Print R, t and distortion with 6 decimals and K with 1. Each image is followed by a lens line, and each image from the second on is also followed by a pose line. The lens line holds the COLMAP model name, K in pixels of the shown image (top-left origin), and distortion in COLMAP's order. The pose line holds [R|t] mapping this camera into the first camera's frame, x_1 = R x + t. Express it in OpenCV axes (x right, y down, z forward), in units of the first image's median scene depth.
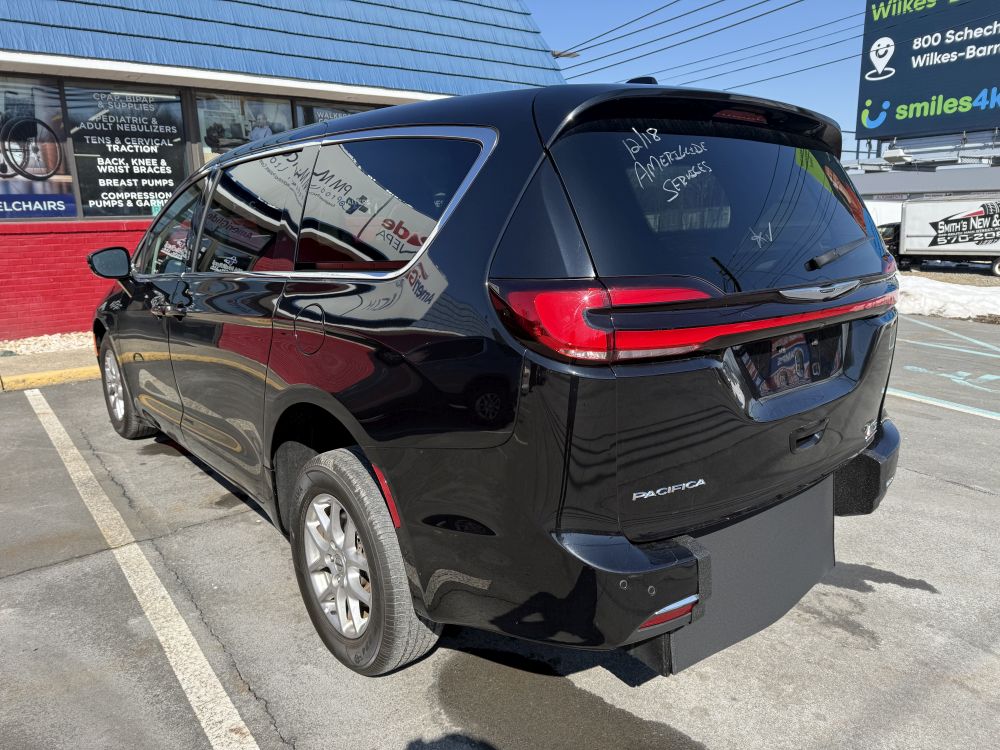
lens RADIAL K [[697.8, 0, 500.0], [0, 697.8, 375.0], [0, 0, 1]] dist [0.052814, -0.054350]
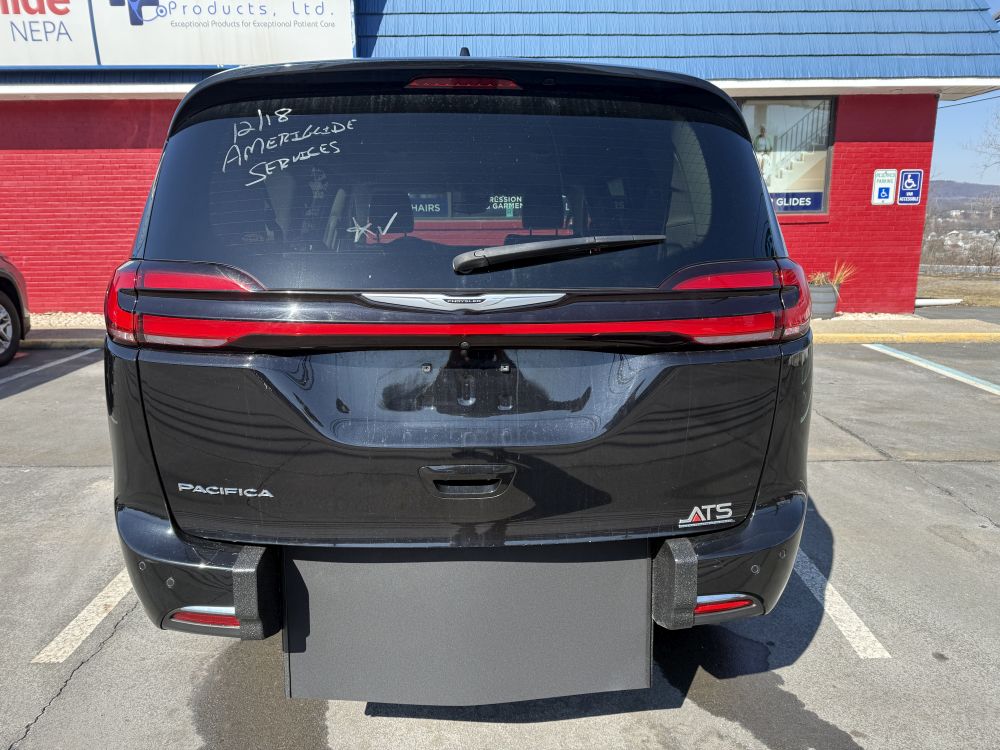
lens RADIAL K [[699.8, 0, 500.0], [0, 699.8, 375.0], [0, 0, 1]] dist [0.030397, -0.028242]
pose [[0.792543, 0.141316, -0.593216, 0.232521], [-0.142302, 0.988780, 0.045430, -0.018800], [0.592981, 0.048411, 0.803760, 0.097042]]
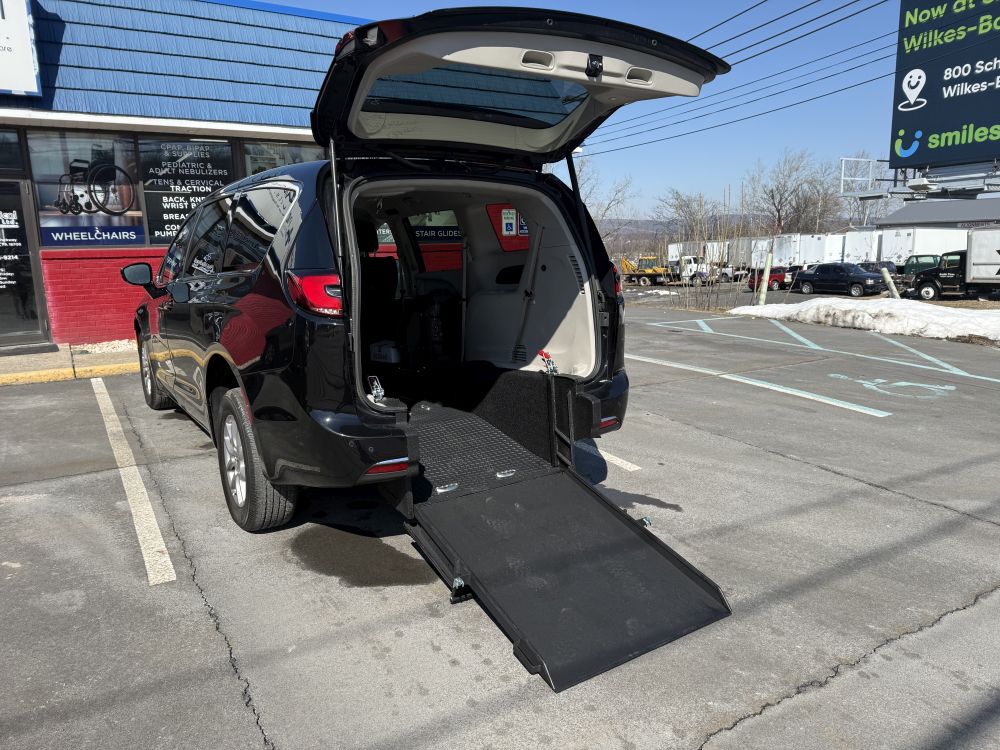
lens RADIAL K [[695.2, 0, 496.7], [0, 695.2, 377.8], [0, 0, 1]] dist [0.050507, -0.049338]
pose [[0.994011, 0.017049, -0.107943, 0.145596], [-0.020964, 0.999159, -0.035241, 0.037828], [0.107251, 0.037293, 0.993532, -0.138486]]
